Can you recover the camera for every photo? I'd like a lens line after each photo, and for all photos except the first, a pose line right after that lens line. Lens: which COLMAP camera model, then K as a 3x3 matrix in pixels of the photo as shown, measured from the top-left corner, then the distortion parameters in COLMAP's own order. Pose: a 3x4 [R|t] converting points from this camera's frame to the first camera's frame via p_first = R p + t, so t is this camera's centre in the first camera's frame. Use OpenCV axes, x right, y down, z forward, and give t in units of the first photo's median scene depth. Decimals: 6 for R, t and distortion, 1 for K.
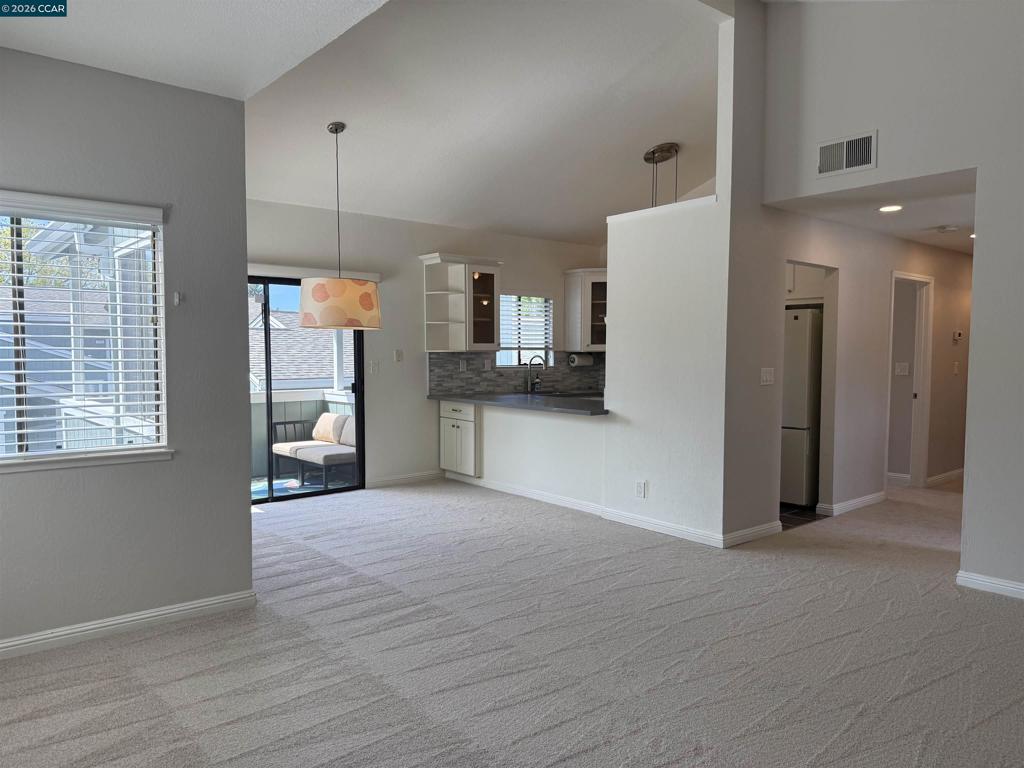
lens RADIAL K [[732.1, 0, 505.0], [0, 732.1, 394.1], [0, 0, 1]] dist [0.076953, -0.061263]
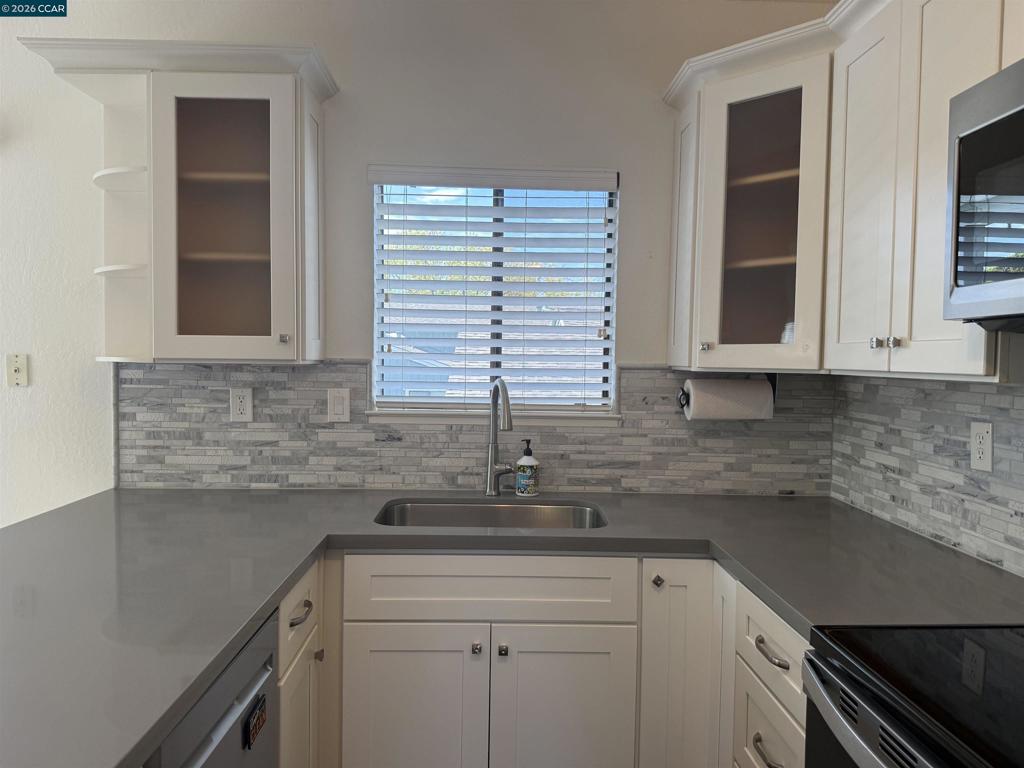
lens RADIAL K [[732.1, 0, 517.5], [0, 732.1, 387.5], [0, 0, 1]] dist [0.076953, -0.061263]
pose [[0.781424, 0.040446, -0.622688, 0.249039], [-0.050308, 0.998732, 0.001739, -0.053825], [0.621969, 0.029967, 0.782468, 0.823543]]
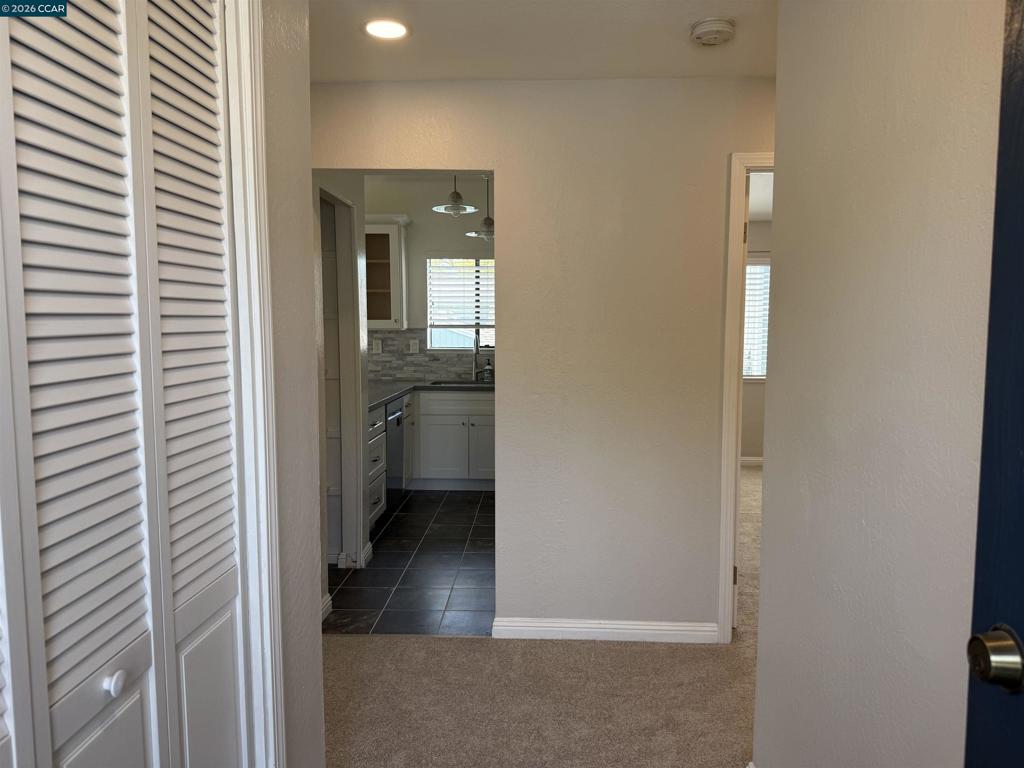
lens RADIAL K [[732.1, 0, 515.0], [0, 732.1, 392.3], [0, 0, 1]] dist [0.076953, -0.061263]
pose [[0.735403, 0.053087, -0.675548, 0.639972], [-0.039625, 0.998590, 0.035337, -0.022666], [0.676471, 0.000782, 0.736469, 0.487684]]
